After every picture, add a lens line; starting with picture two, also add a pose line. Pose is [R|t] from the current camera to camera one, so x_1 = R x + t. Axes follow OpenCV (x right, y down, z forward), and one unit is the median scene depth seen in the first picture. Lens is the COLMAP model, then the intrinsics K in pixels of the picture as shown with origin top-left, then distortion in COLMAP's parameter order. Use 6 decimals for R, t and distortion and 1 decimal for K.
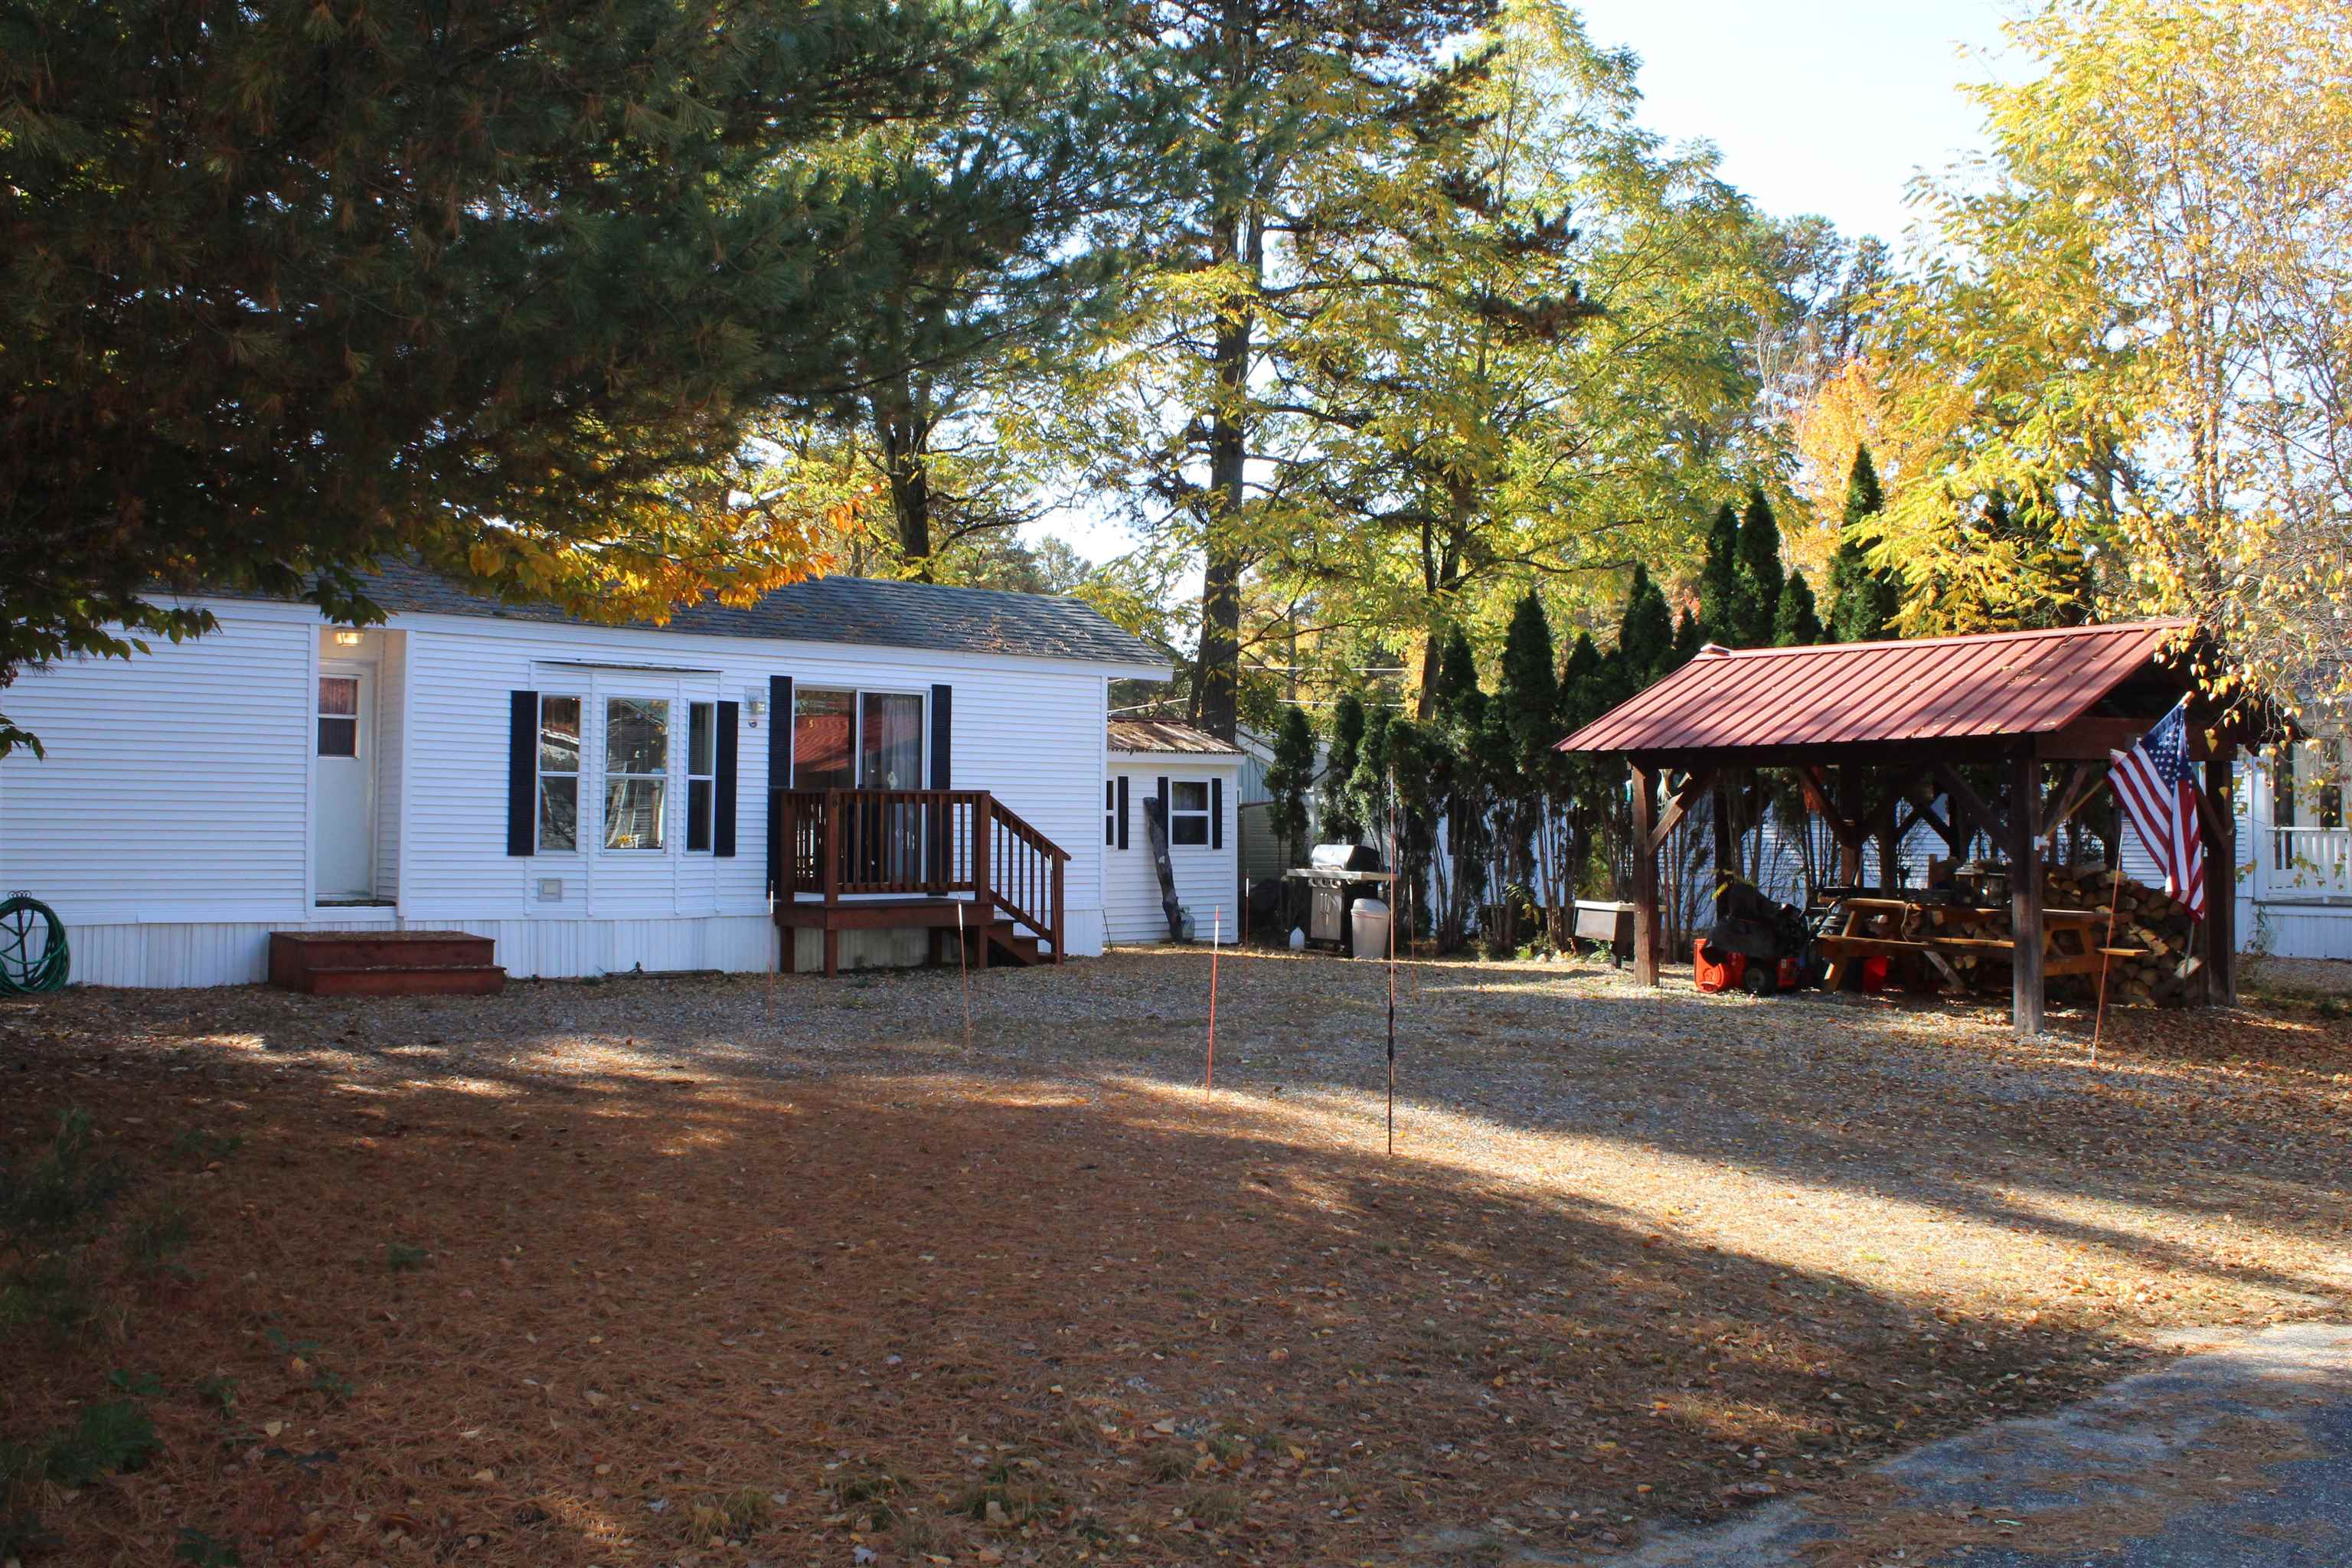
lens RADIAL K [[2477.8, 0, 1176.0], [0, 2477.8, 784.0], [0, 0, 1]] dist [0.002165, 0.003546]
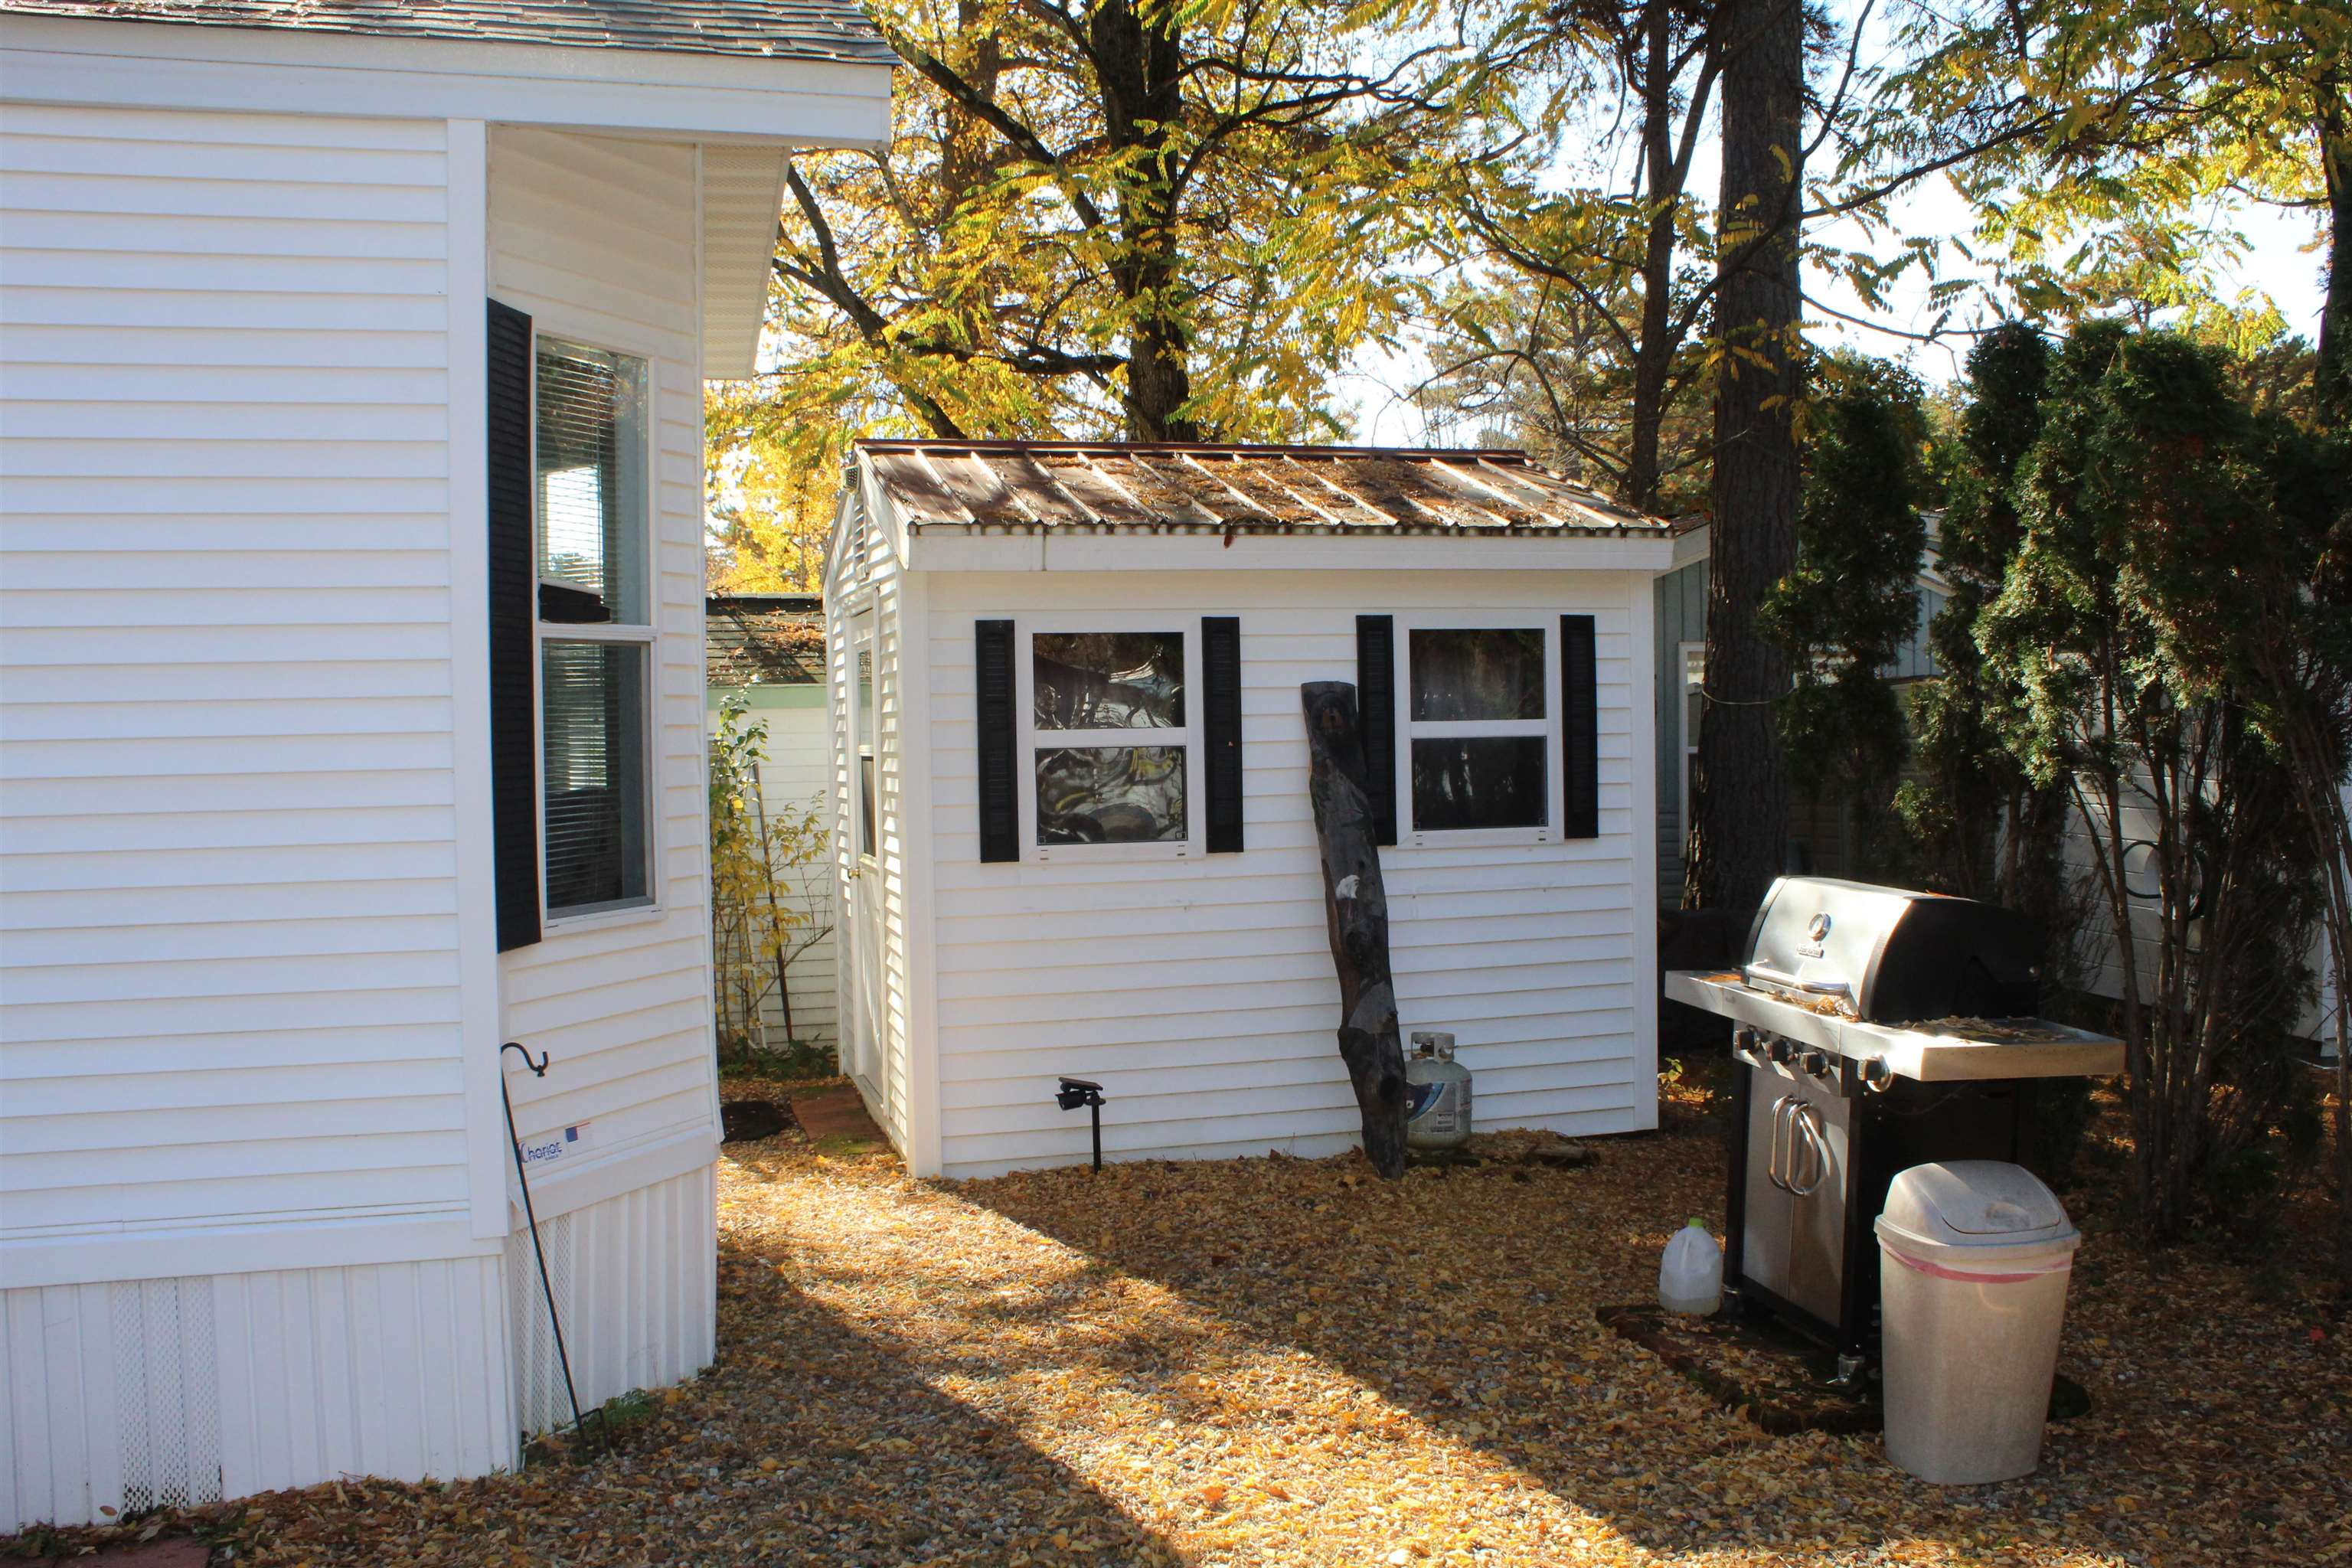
lens RADIAL K [[2477.8, 0, 1176.0], [0, 2477.8, 784.0], [0, 0, 1]] dist [0.002165, 0.003546]
pose [[0.942219, -0.006859, -0.334927, 0.076111], [0.023661, 0.998656, 0.046113, 0.003349], [0.334160, -0.051373, 0.941115, 0.704888]]
